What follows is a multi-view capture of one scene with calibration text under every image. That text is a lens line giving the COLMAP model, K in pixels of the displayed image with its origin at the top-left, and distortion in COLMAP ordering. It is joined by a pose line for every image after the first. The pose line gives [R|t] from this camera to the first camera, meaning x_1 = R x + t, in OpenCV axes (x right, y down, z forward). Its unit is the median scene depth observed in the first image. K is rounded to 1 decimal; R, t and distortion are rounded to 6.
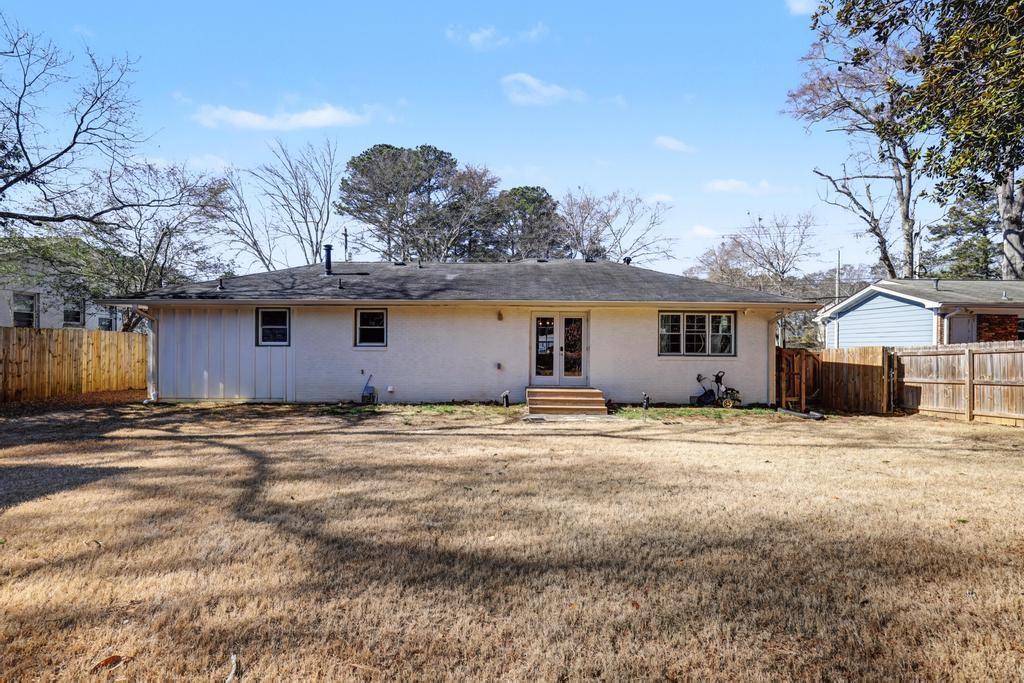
lens RADIAL K [[464.6, 0, 512.0], [0, 464.6, 341.5], [0, 0, 1]] dist [0.001756, 0.000331]
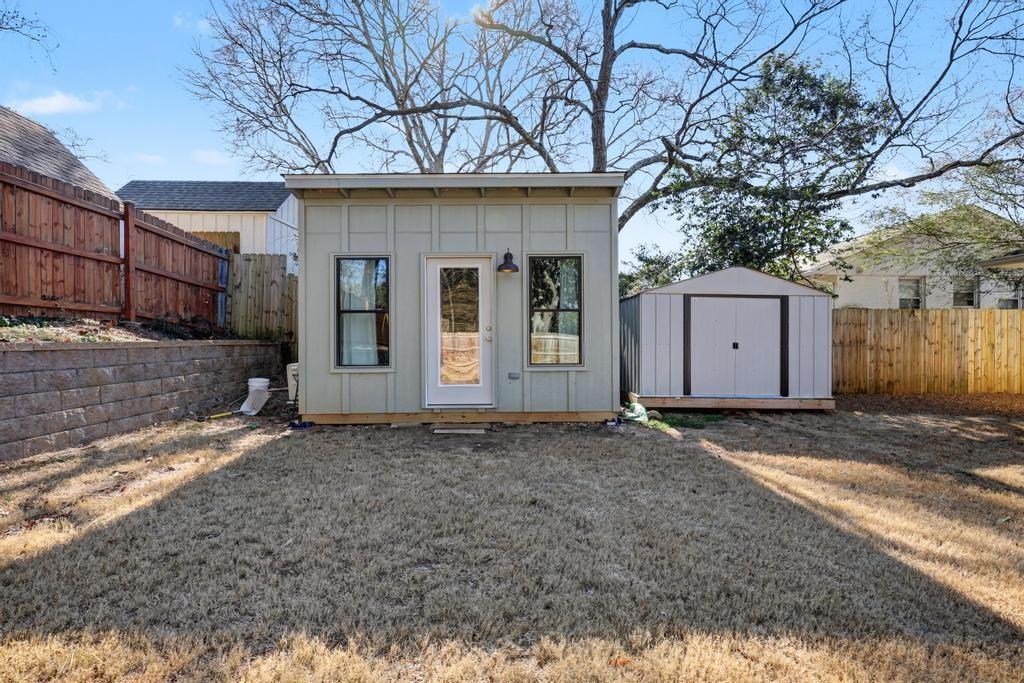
lens RADIAL K [[464.6, 0, 512.0], [0, 464.6, 341.5], [0, 0, 1]] dist [0.001756, 0.000331]
pose [[0.022253, 0.000734, -0.999752, -0.189259], [0.011181, 0.999937, 0.000983, 0.019823], [0.999690, -0.011201, 0.022244, 0.252325]]
